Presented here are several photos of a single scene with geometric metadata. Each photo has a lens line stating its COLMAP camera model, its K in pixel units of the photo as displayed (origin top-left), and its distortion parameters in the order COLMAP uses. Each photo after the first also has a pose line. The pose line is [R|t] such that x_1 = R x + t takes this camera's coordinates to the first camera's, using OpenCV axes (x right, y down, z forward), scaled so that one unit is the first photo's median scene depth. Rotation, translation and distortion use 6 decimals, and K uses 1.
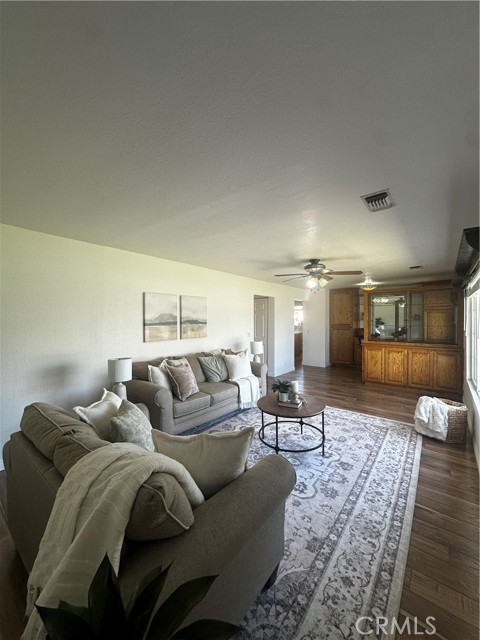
lens RADIAL K [[255.9, 0, 241.3], [0, 255.9, 320.2], [0, 0, 1]] dist [-0.006539, 0.001804]
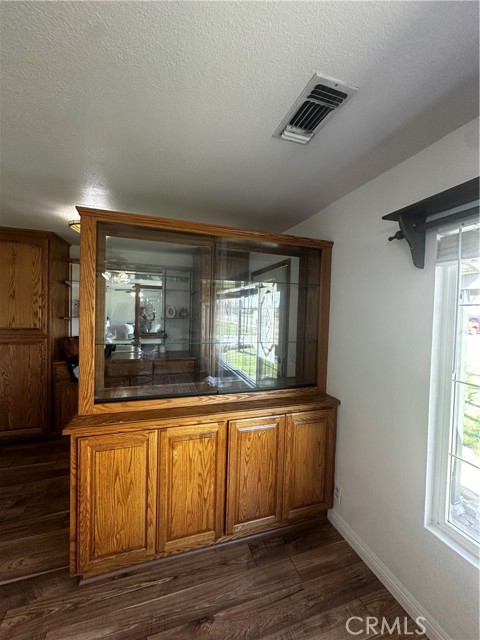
lens RADIAL K [[255.9, 0, 238.9], [0, 255.9, 320.8], [0, 0, 1]] dist [-0.006539, 0.001804]
pose [[0.544196, -0.014289, 0.838836, 0.273249], [-0.018321, 0.999414, 0.028910, -0.011674], [-0.838758, -0.031101, 0.543616, 0.561248]]
